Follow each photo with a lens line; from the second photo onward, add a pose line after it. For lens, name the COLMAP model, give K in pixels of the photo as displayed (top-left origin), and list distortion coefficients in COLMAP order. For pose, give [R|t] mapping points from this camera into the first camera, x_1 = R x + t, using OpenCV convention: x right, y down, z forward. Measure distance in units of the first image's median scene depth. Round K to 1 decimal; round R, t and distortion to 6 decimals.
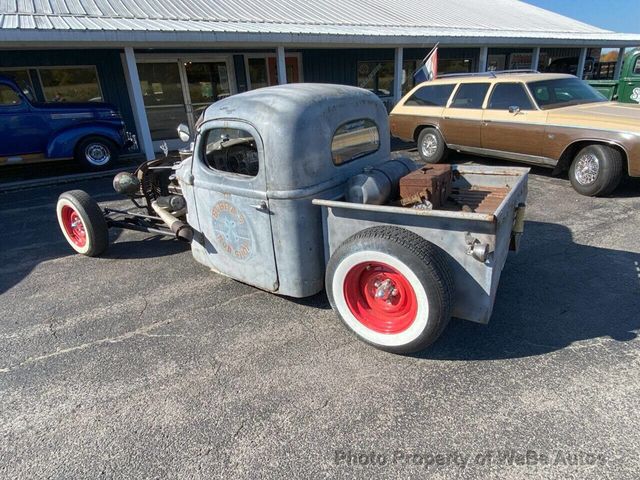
lens RADIAL K [[390.1, 0, 320.8], [0, 390.1, 242.9], [0, 0, 1]] dist [0.073306, -0.078012]
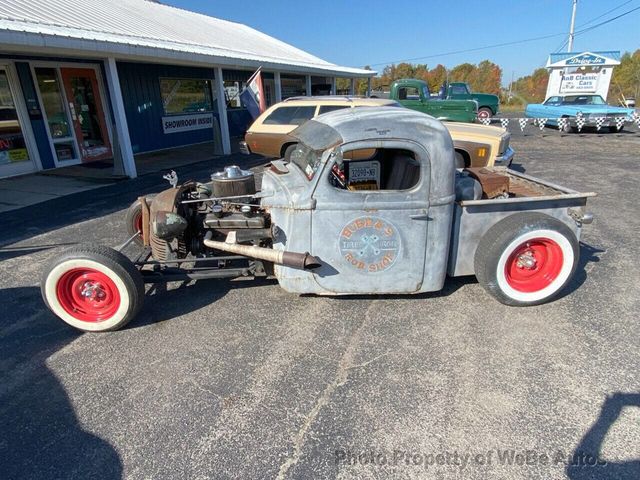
lens RADIAL K [[390.1, 0, 320.8], [0, 390.1, 242.9], [0, 0, 1]] dist [0.073306, -0.078012]
pose [[0.800752, -0.182442, 0.570536, -1.001327], [0.204601, 0.978507, 0.025742, -0.099805], [-0.562970, 0.096119, 0.820869, 0.247495]]
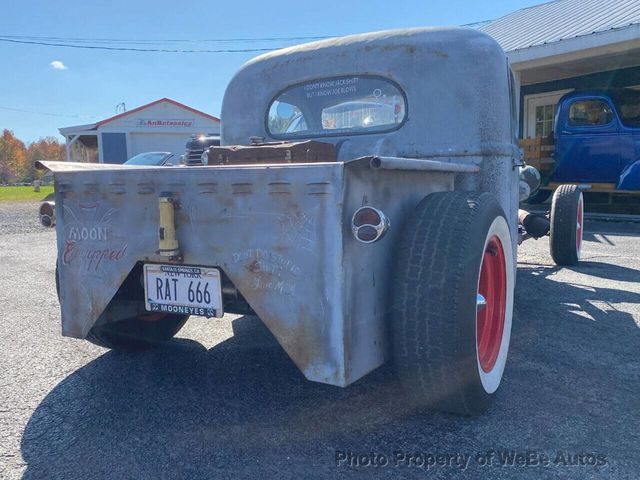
lens RADIAL K [[564.3, 0, 320.0], [0, 564.3, 240.0], [0, 0, 1]] dist [0.118948, -0.234081]
pose [[0.057763, 0.161215, -0.985227, 1.169290], [-0.345280, 0.929198, 0.131804, -0.194085], [0.936721, 0.332566, 0.109337, 1.052900]]
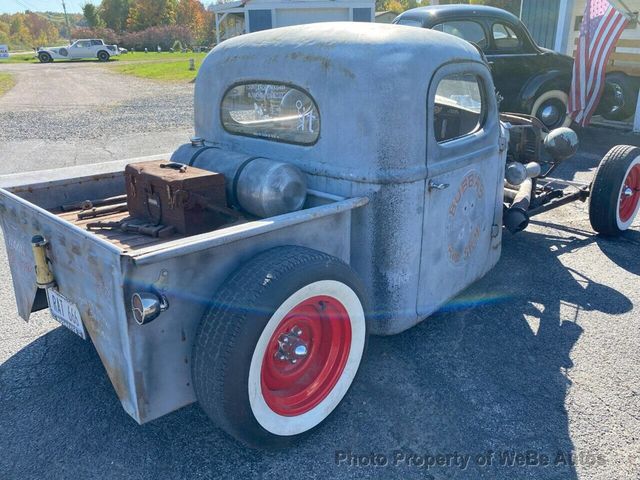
lens RADIAL K [[564.3, 0, 320.0], [0, 564.3, 240.0], [0, 0, 1]] dist [0.118948, -0.234081]
pose [[-0.230019, 0.372011, -0.899277, 1.125424], [-0.327601, 0.840526, 0.431502, -0.579538], [0.916389, 0.393857, -0.071465, 1.370032]]
